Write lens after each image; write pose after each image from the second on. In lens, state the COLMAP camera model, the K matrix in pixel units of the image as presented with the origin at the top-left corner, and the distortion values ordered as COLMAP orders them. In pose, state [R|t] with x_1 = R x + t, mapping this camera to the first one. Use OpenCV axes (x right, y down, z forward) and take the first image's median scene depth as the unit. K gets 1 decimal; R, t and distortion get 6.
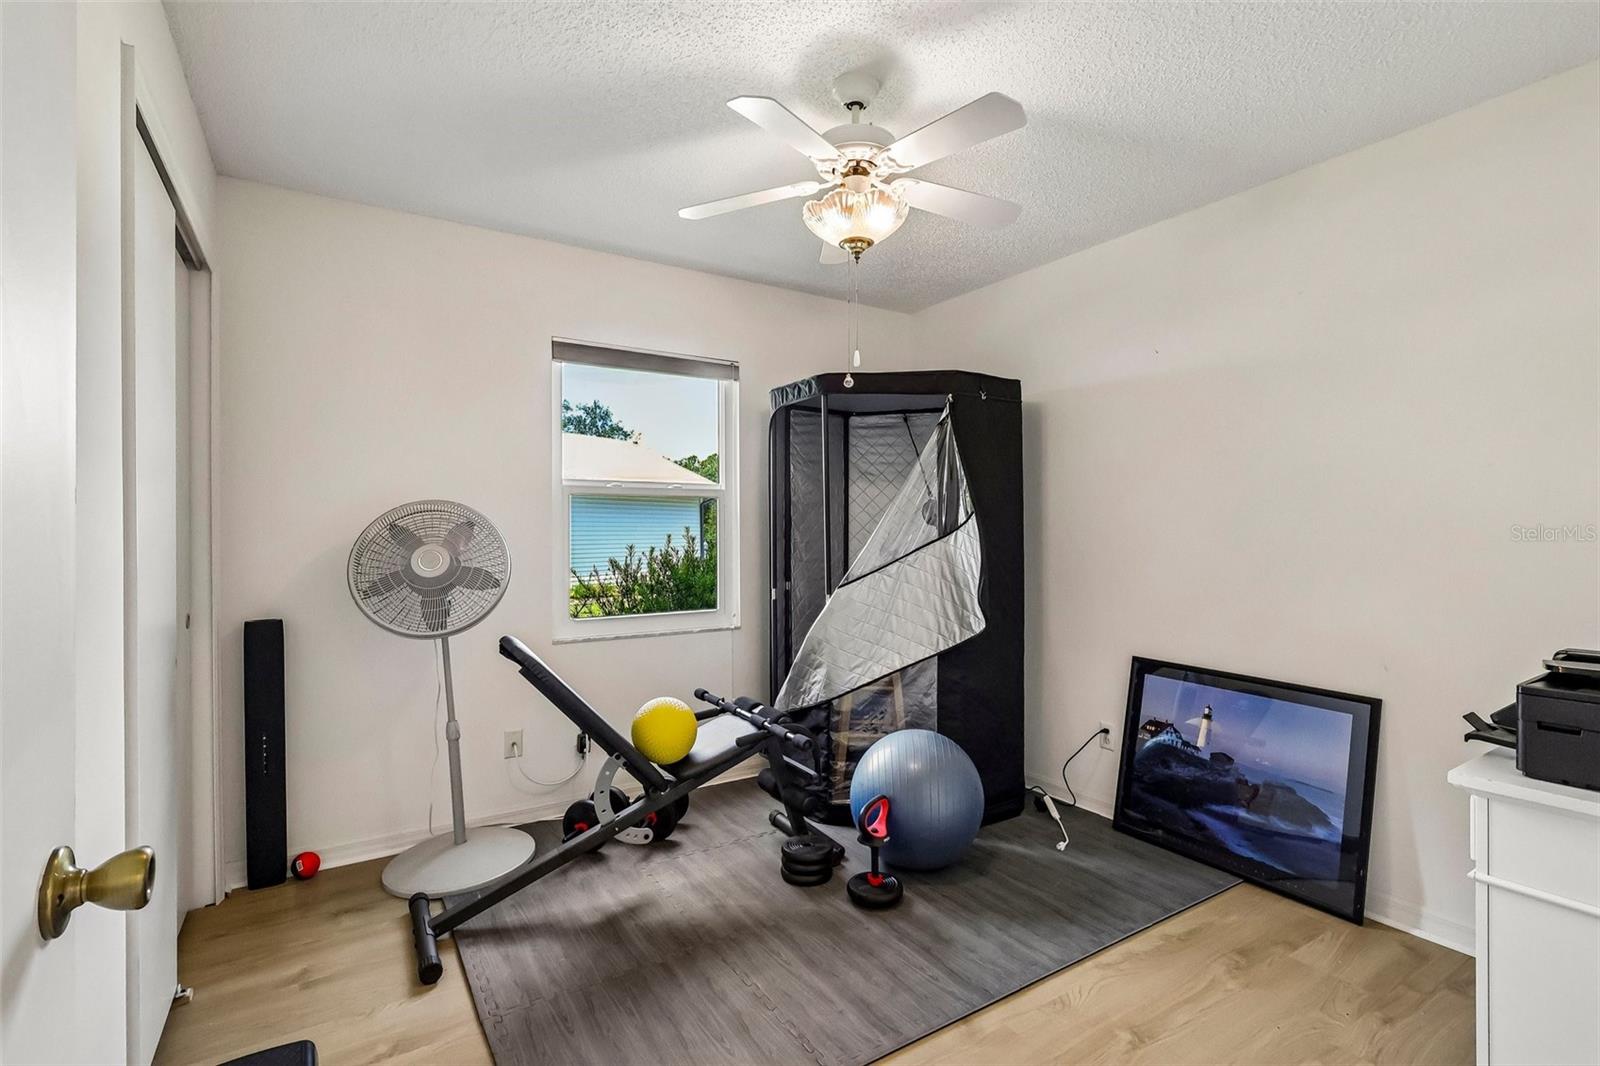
lens RADIAL K [[738.2, 0, 796.6], [0, 738.2, 528.9], [0, 0, 1]] dist [0.002009, -0.000263]
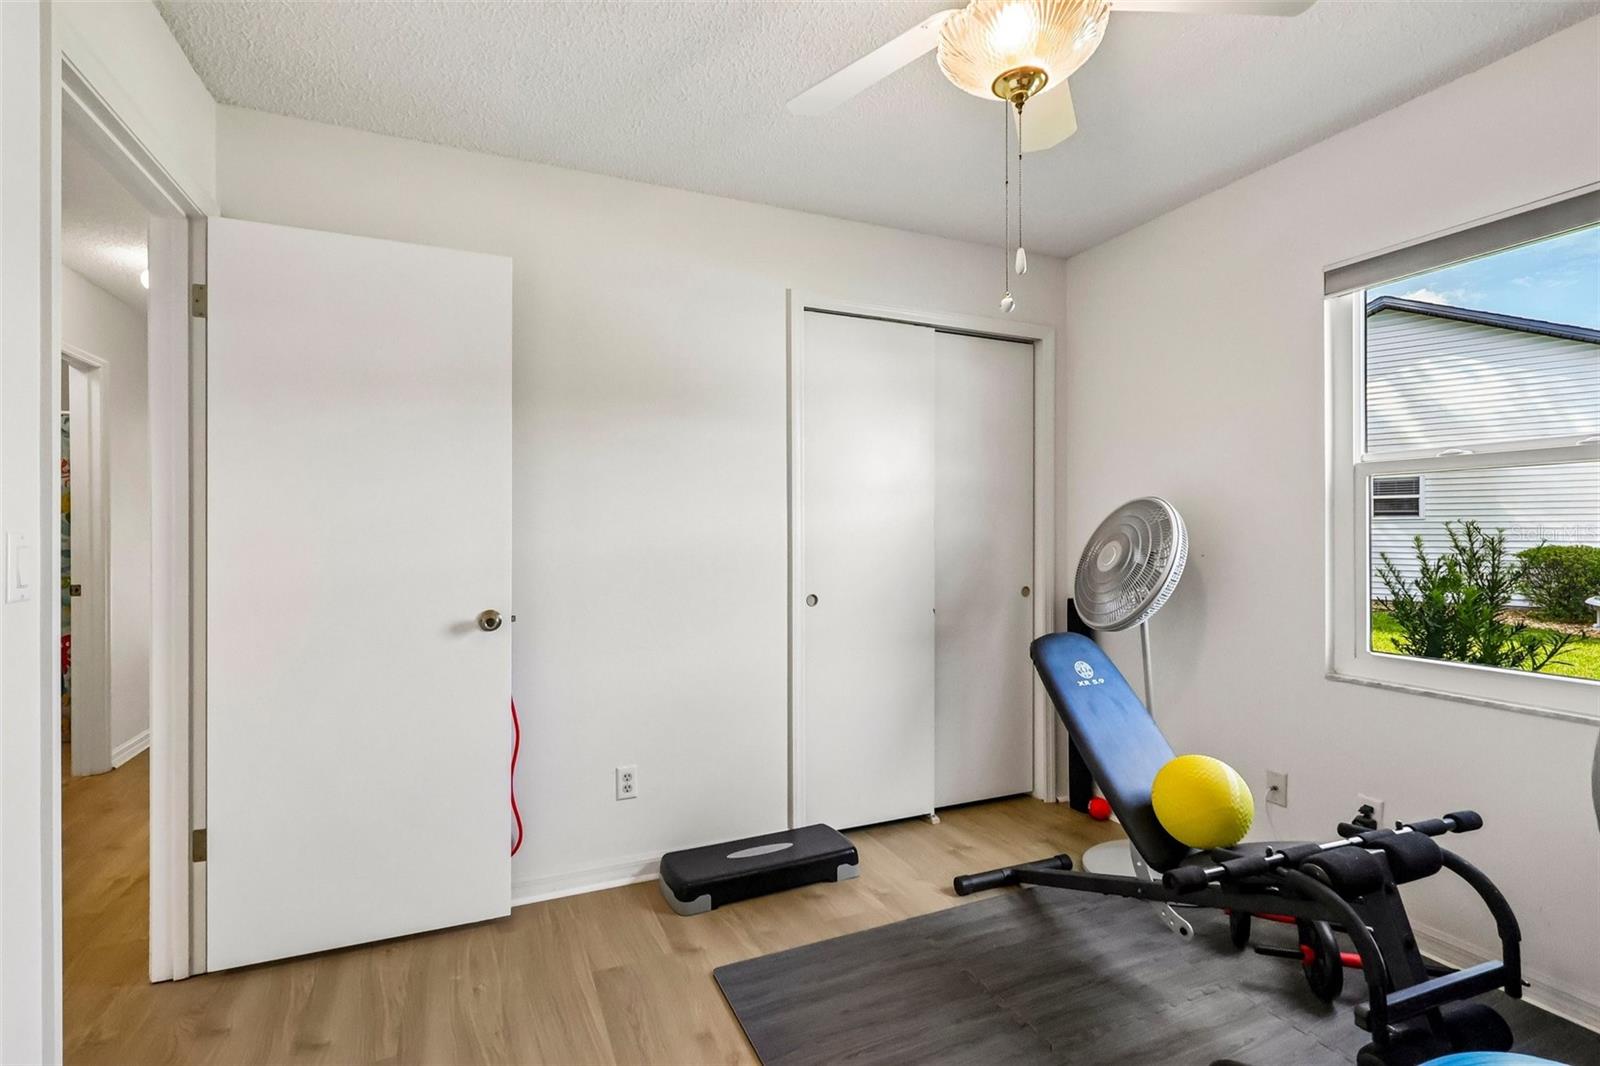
lens RADIAL K [[738.2, 0, 796.6], [0, 738.2, 528.9], [0, 0, 1]] dist [0.002009, -0.000263]
pose [[-0.138509, 0.001585, -0.990360, 0.637209], [0.003647, 0.999993, 0.001090, 0.003438], [0.990354, -0.003461, -0.138514, 0.757903]]
